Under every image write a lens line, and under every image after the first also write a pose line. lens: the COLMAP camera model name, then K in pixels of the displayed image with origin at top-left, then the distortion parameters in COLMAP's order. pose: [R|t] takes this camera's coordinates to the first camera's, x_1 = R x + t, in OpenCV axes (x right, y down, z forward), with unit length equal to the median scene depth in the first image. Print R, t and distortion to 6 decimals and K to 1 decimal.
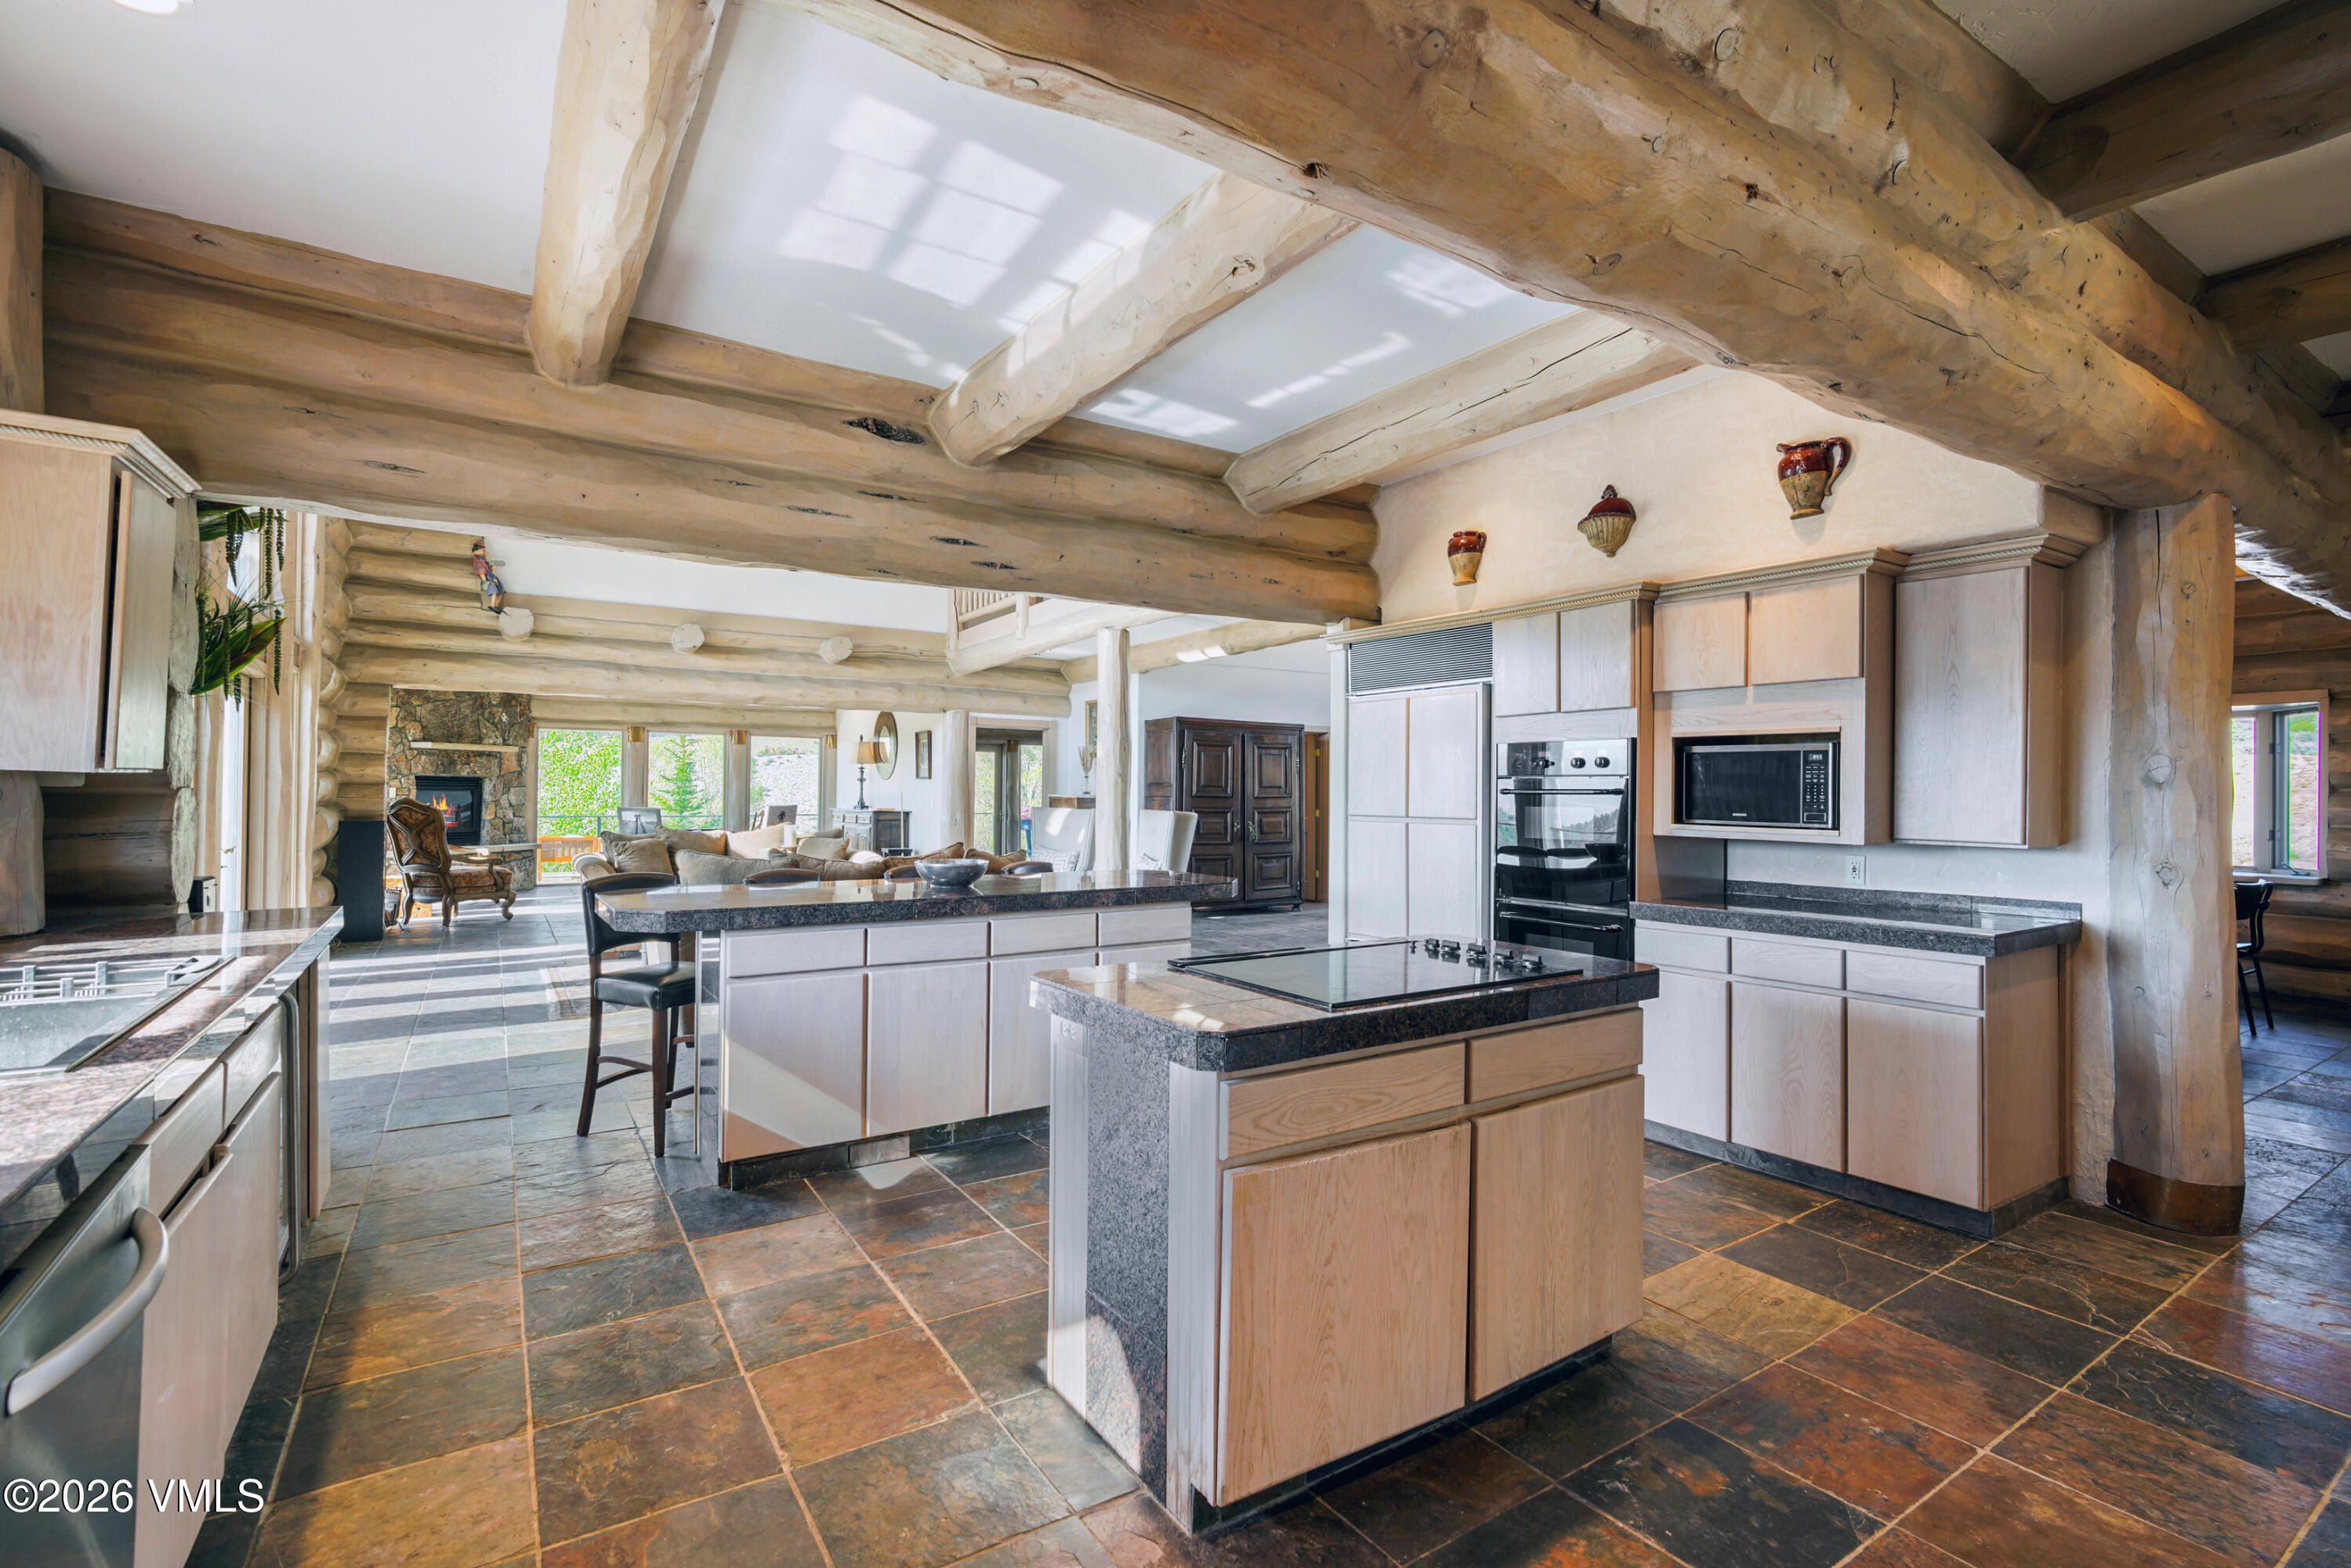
lens RADIAL K [[1060.4, 0, 1175.5], [0, 1060.4, 784.0], [0, 0, 1]] dist [-0.002516, 0.000247]
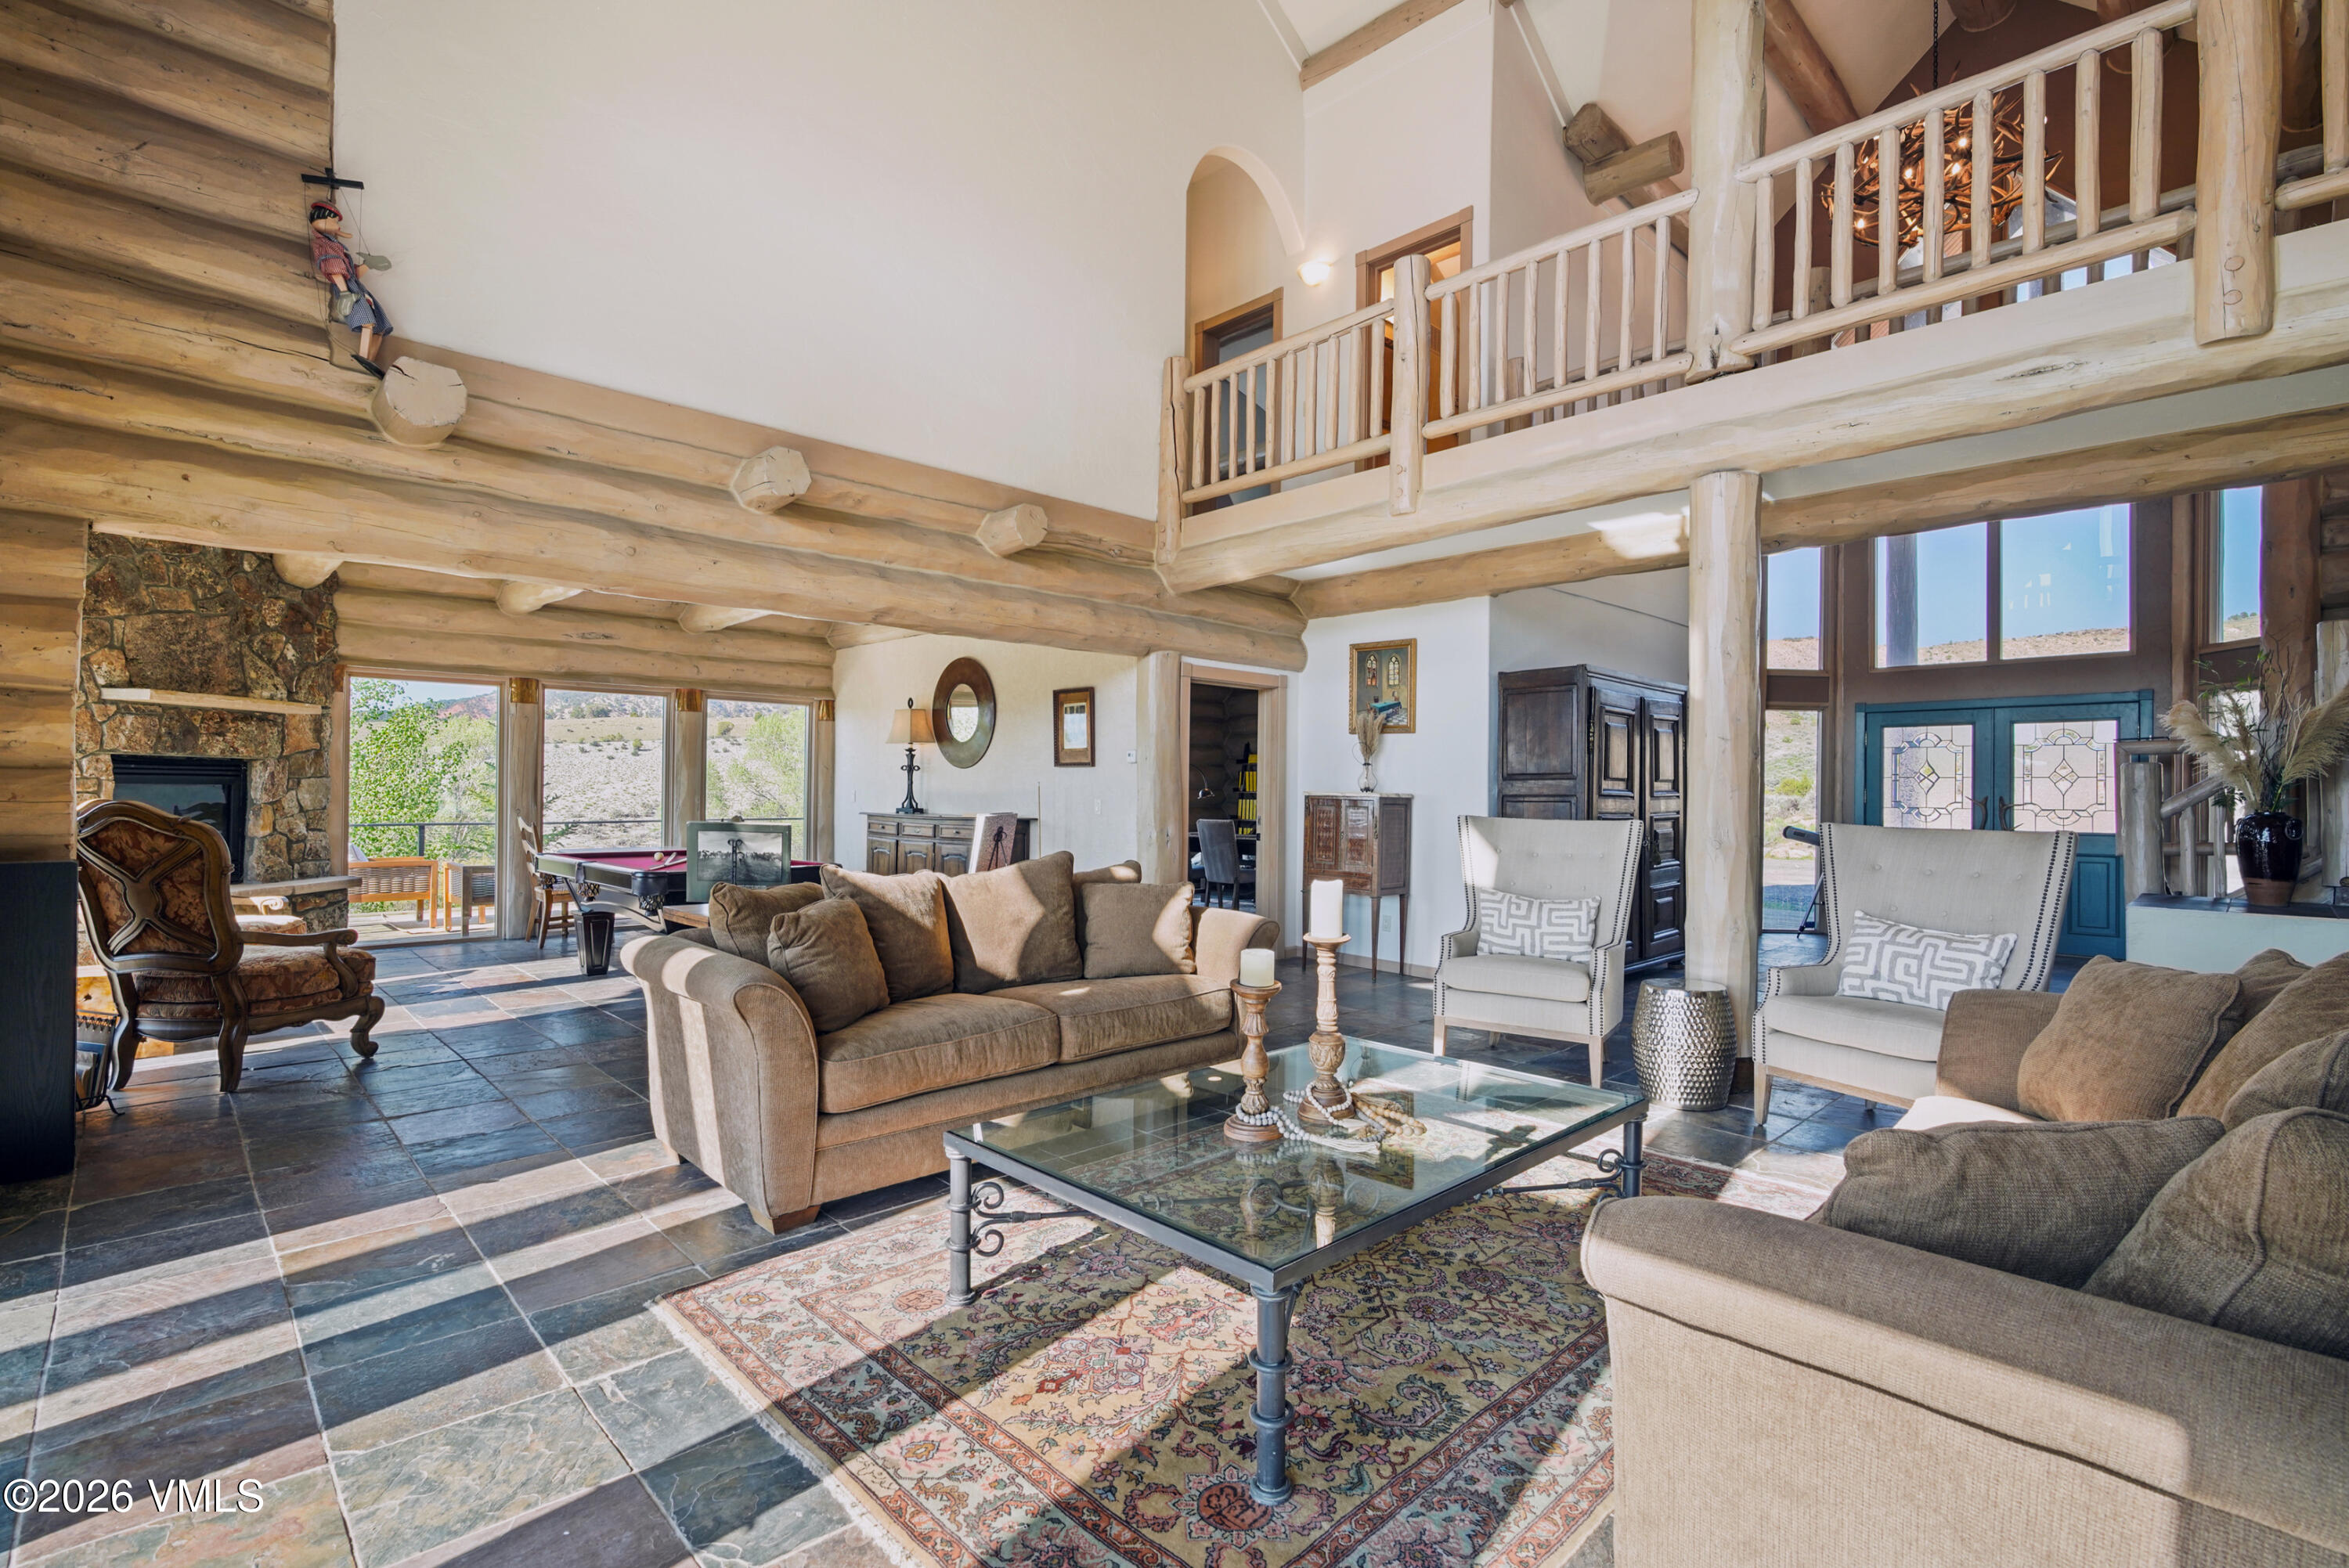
lens RADIAL K [[1074.8, 0, 1179.7], [0, 1074.8, 785.8], [0, 0, 1]] dist [-0.010948, 0.005751]
pose [[0.980908, 0.001194, 0.194469, -0.405236], [-0.002551, 0.999974, 0.006730, 0.003109], [-0.194456, -0.007097, 0.980886, 0.510079]]
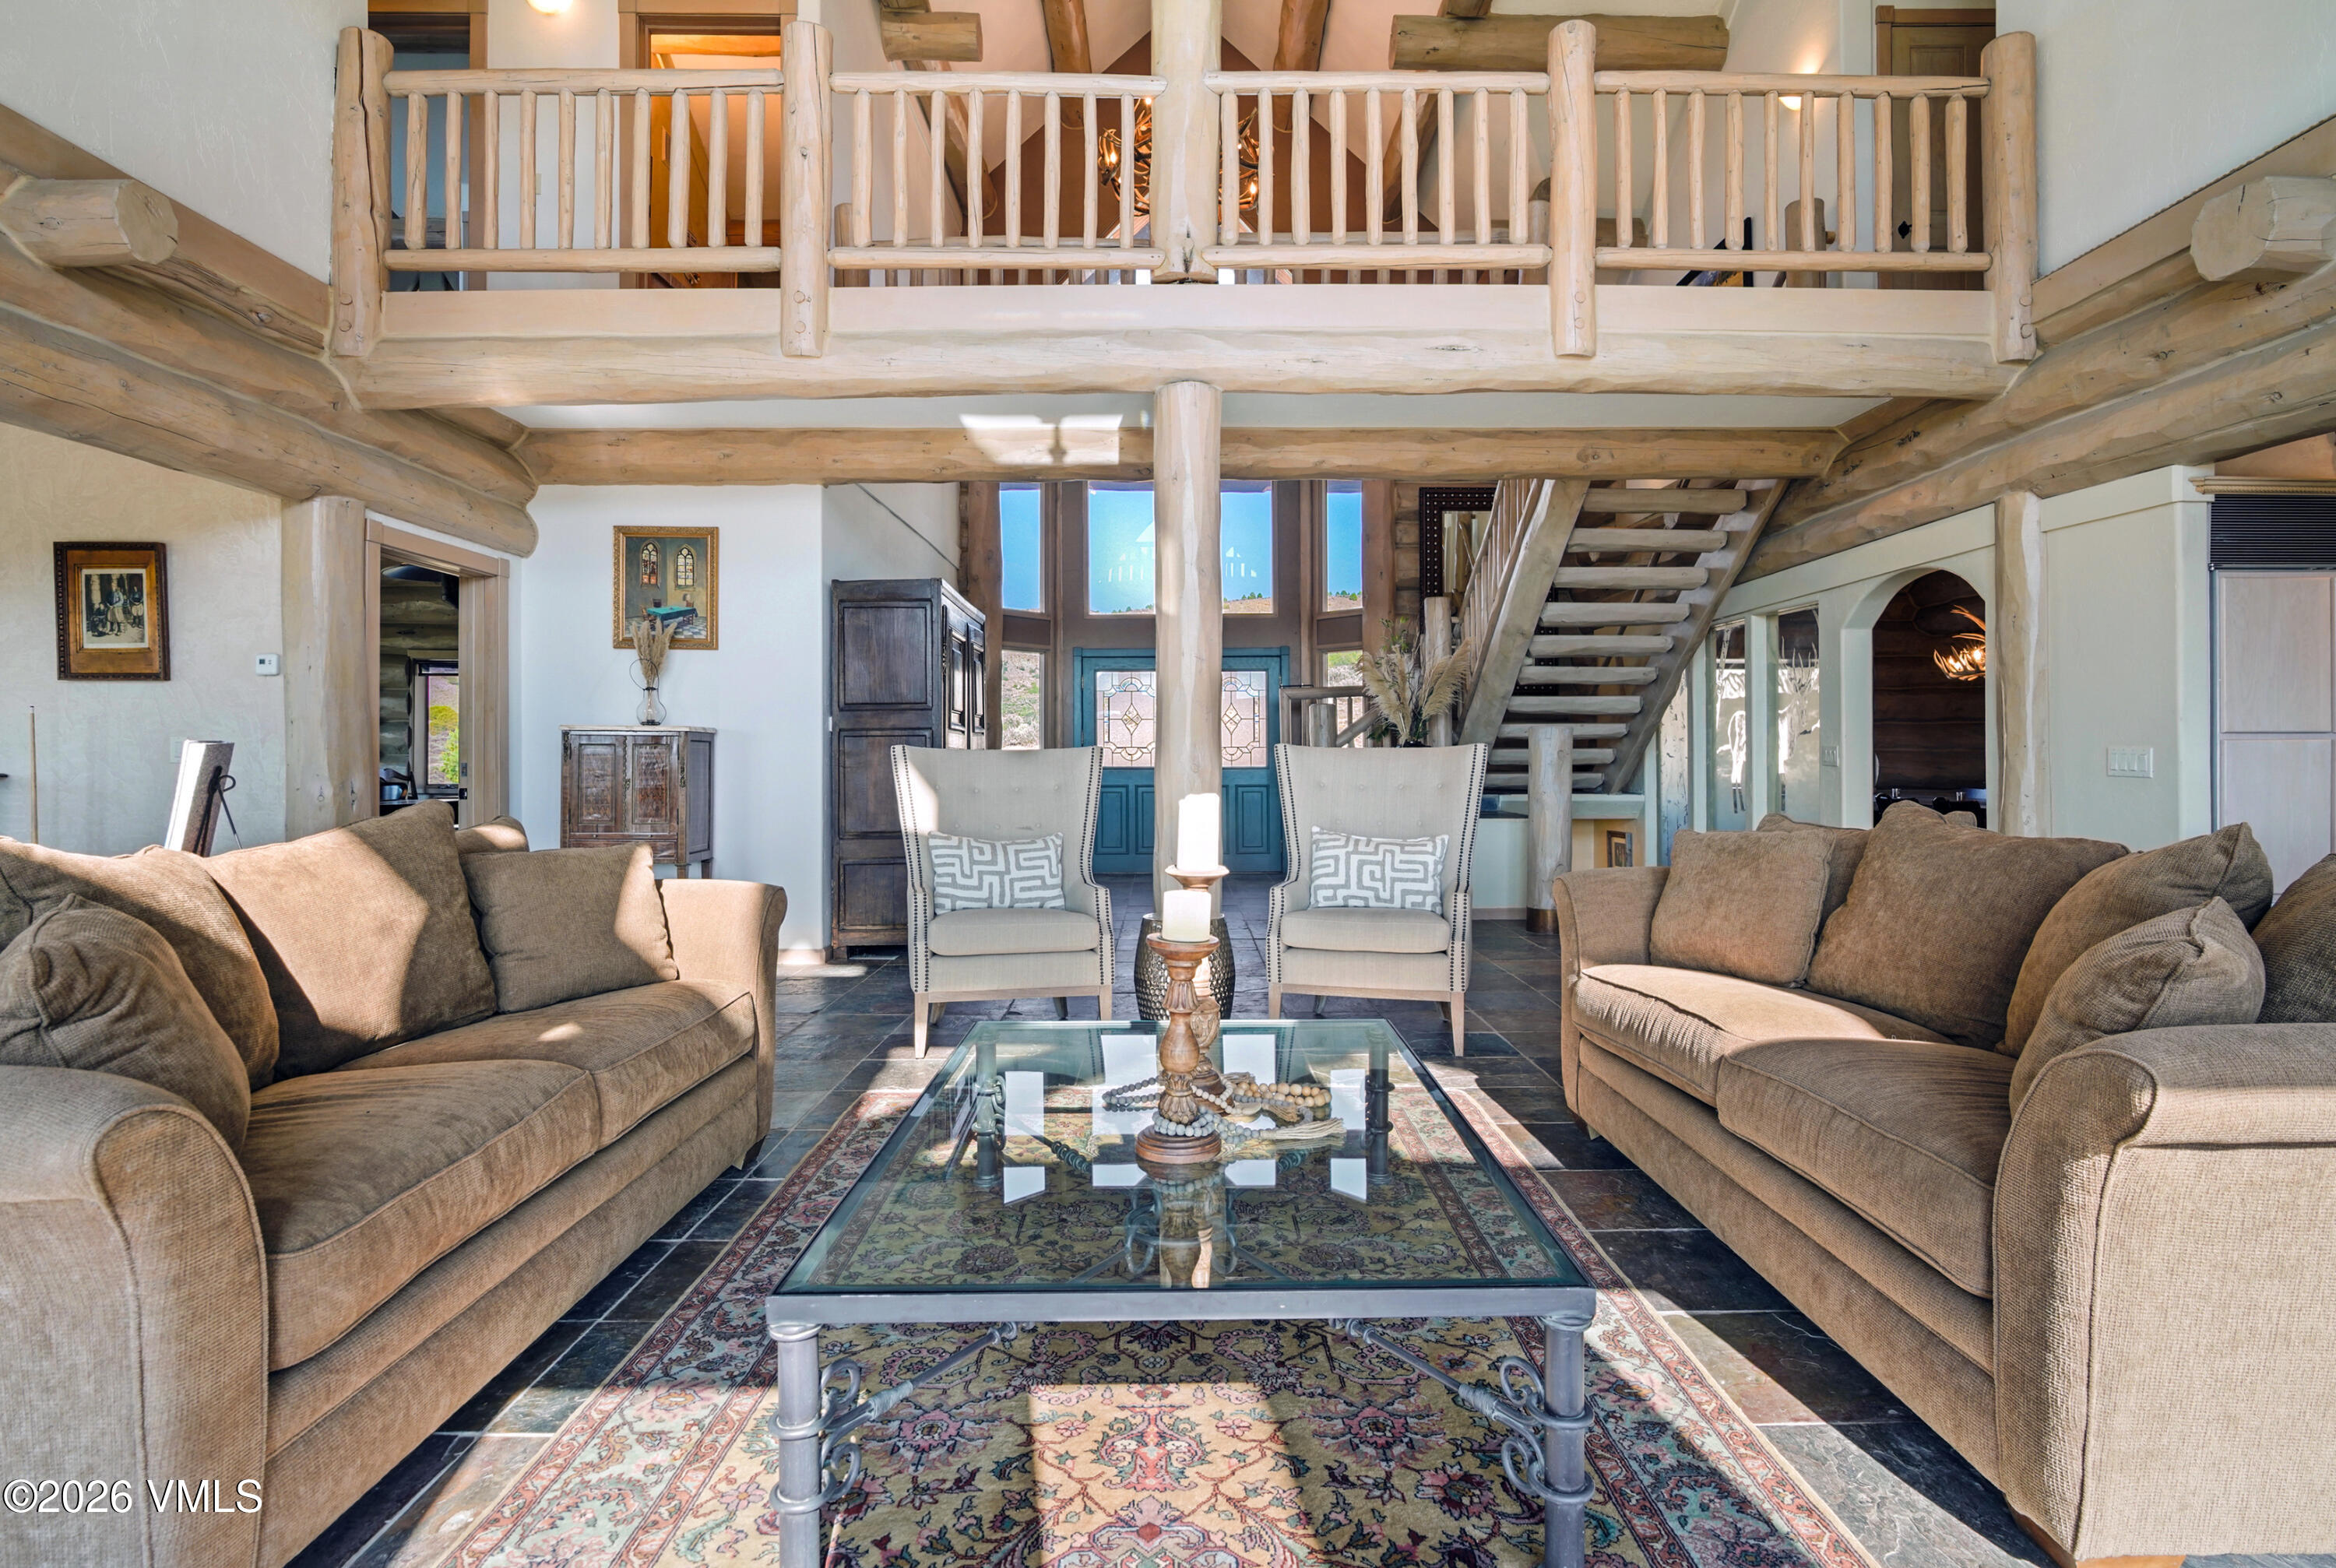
lens RADIAL K [[1204.3, 0, 1180.7], [0, 1204.3, 750.7], [0, 0, 1]] dist [-0.006183, -0.000158]
pose [[0.534945, -0.007912, 0.844850, -0.521133], [-0.001335, 0.999947, 0.010210, 0.019505], [-0.844886, -0.006590, 0.534906, 0.664468]]
